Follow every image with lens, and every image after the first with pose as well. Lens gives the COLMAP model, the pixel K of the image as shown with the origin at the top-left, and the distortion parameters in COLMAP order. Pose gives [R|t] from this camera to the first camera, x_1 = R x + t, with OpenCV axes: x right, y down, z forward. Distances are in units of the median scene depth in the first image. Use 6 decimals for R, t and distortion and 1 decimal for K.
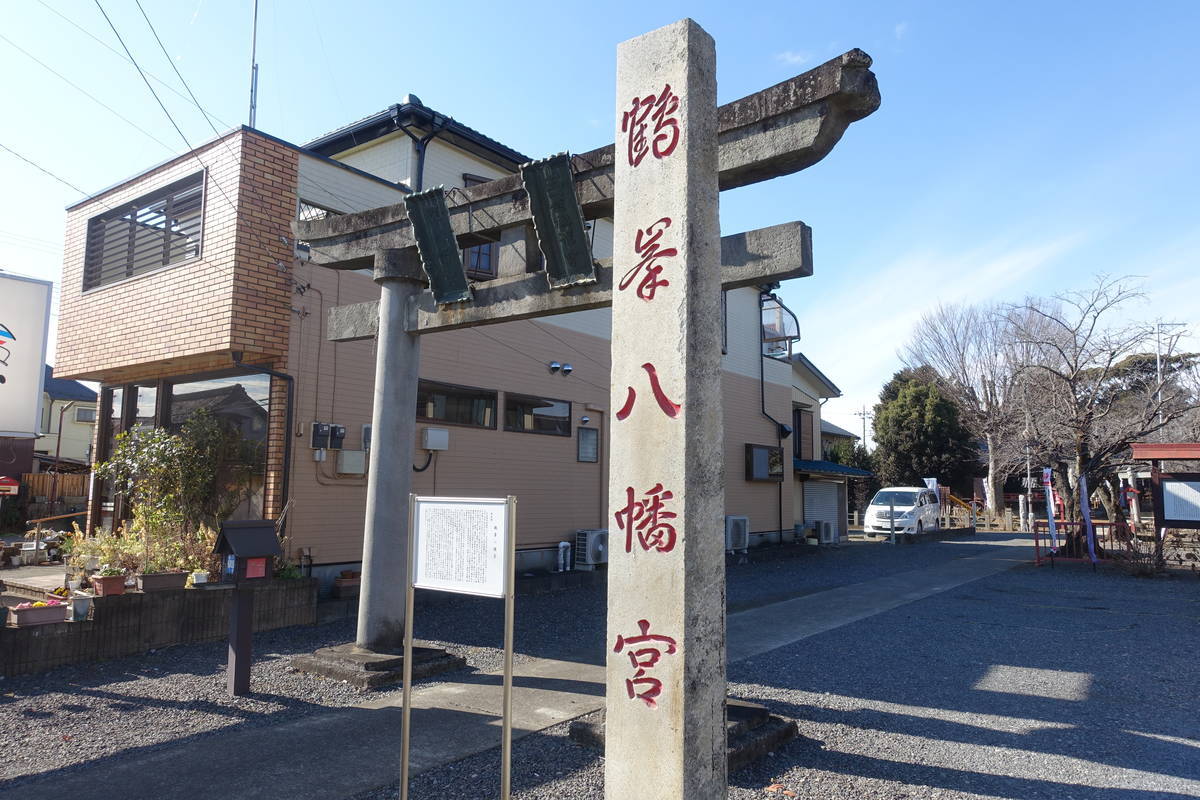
lens RADIAL K [[826.1, 0, 601.5], [0, 826.1, 398.8], [0, 0, 1]] dist [-0.005115, 0.001053]
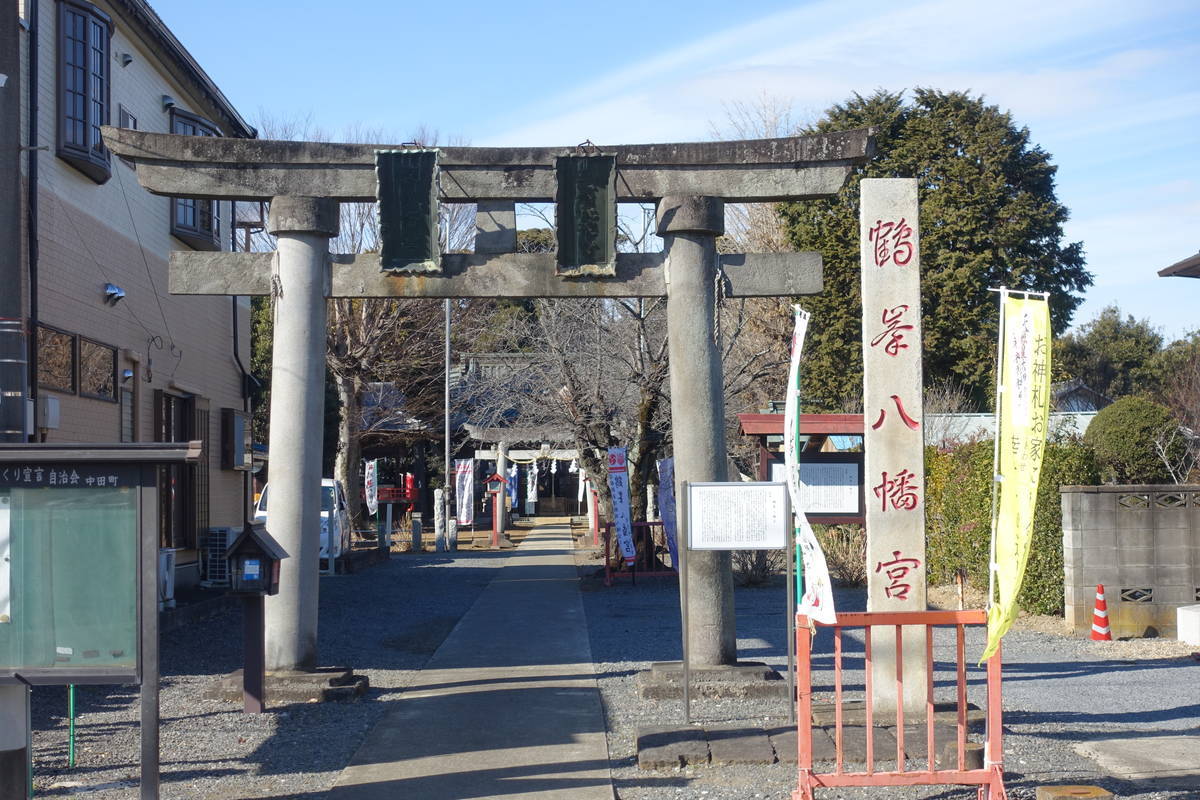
lens RADIAL K [[2077.7, 0, 601.5], [0, 2077.7, 381.8], [0, 0, 1]] dist [-0.000284, -0.009116]
pose [[0.780392, 0.012775, 0.625160, -2.906281], [-0.048228, 0.998043, 0.039808, -0.201581], [-0.623428, -0.061216, 0.779481, -1.794018]]
